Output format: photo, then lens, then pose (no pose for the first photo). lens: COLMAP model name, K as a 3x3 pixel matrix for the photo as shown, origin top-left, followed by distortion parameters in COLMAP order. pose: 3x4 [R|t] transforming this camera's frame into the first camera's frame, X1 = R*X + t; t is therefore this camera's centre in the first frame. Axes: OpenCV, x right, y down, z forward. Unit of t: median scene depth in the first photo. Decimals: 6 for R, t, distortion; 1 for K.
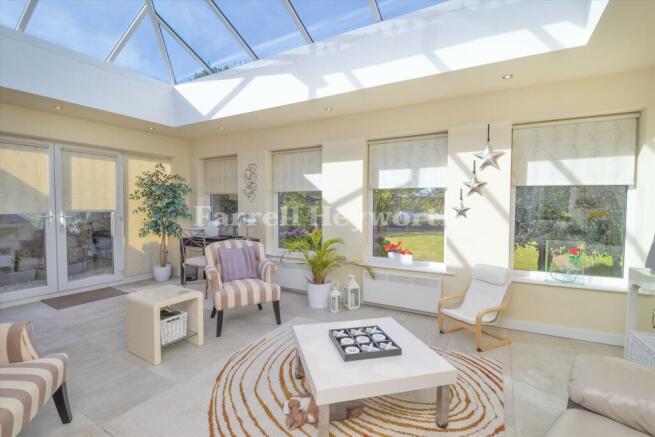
lens RADIAL K [[303.2, 0, 327.5], [0, 303.2, 216.4], [0, 0, 1]] dist [-0.019885, -0.002935]
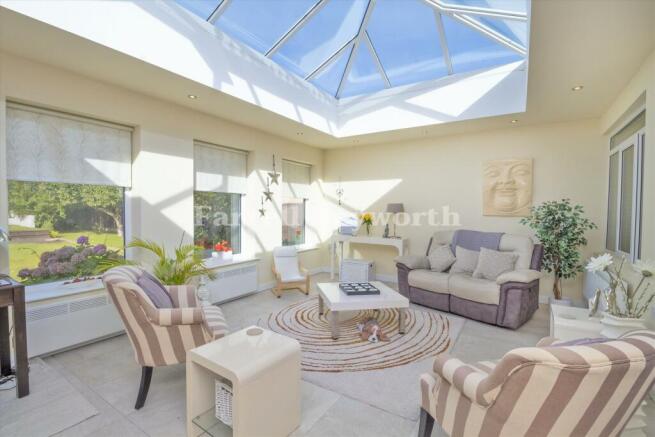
lens RADIAL K [[303.2, 0, 327.5], [0, 303.2, 220.0], [0, 0, 1]] dist [-0.019885, -0.002935]
pose [[0.055100, -0.044574, 0.997485, -0.848764], [0.015210, 0.998925, 0.043798, -0.035034], [-0.998365, 0.012758, 0.055719, 0.569687]]
